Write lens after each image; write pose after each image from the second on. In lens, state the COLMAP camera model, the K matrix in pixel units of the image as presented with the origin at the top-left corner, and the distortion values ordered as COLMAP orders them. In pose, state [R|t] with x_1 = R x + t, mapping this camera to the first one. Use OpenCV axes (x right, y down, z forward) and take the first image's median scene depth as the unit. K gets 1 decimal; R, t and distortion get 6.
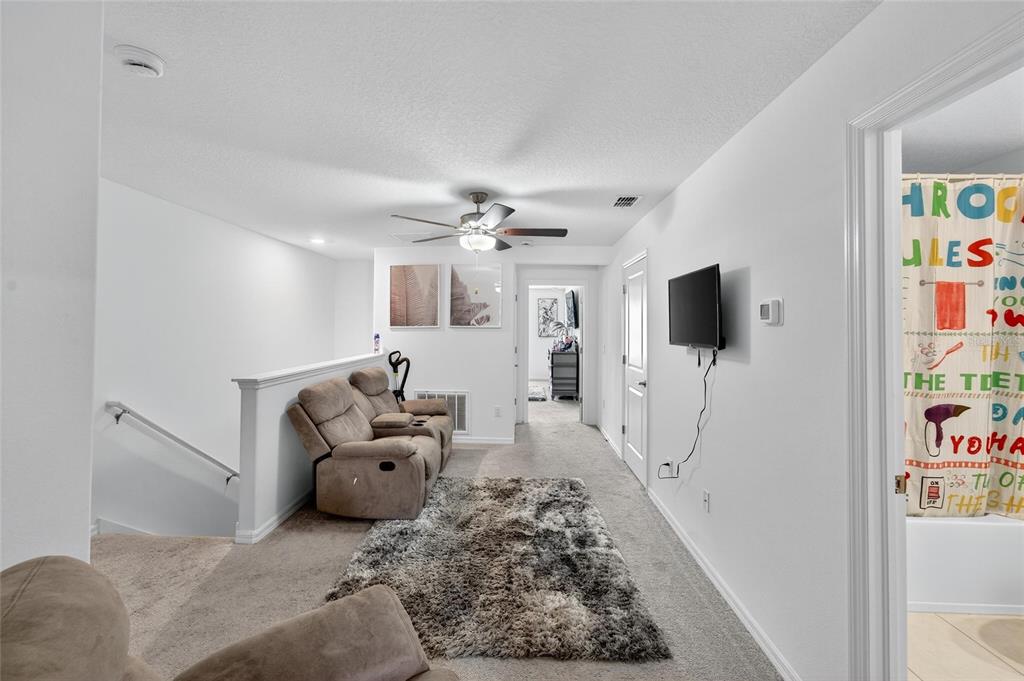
lens RADIAL K [[432.7, 0, 511.5], [0, 432.7, 322.2], [0, 0, 1]] dist [0.001391, 0.000441]
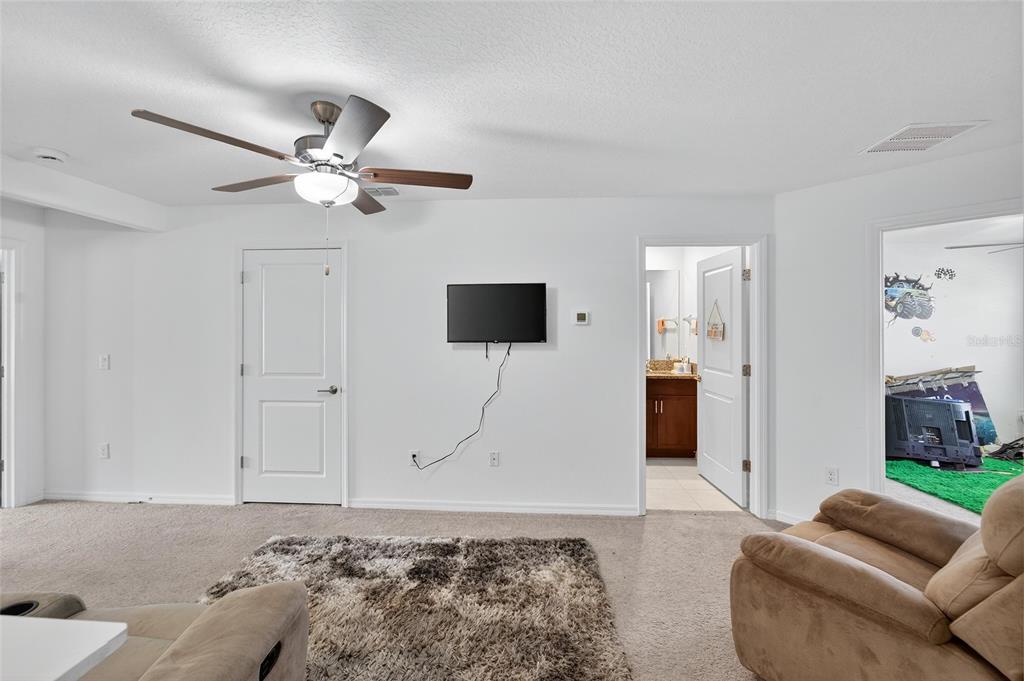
lens RADIAL K [[432.7, 0, 511.5], [0, 432.7, 322.2], [0, 0, 1]] dist [0.001391, 0.000441]
pose [[0.012315, 0.013601, 0.999832, -0.708228], [-0.010756, 0.999851, -0.013469, 0.014350], [-0.999866, -0.010589, 0.012459, 0.759541]]
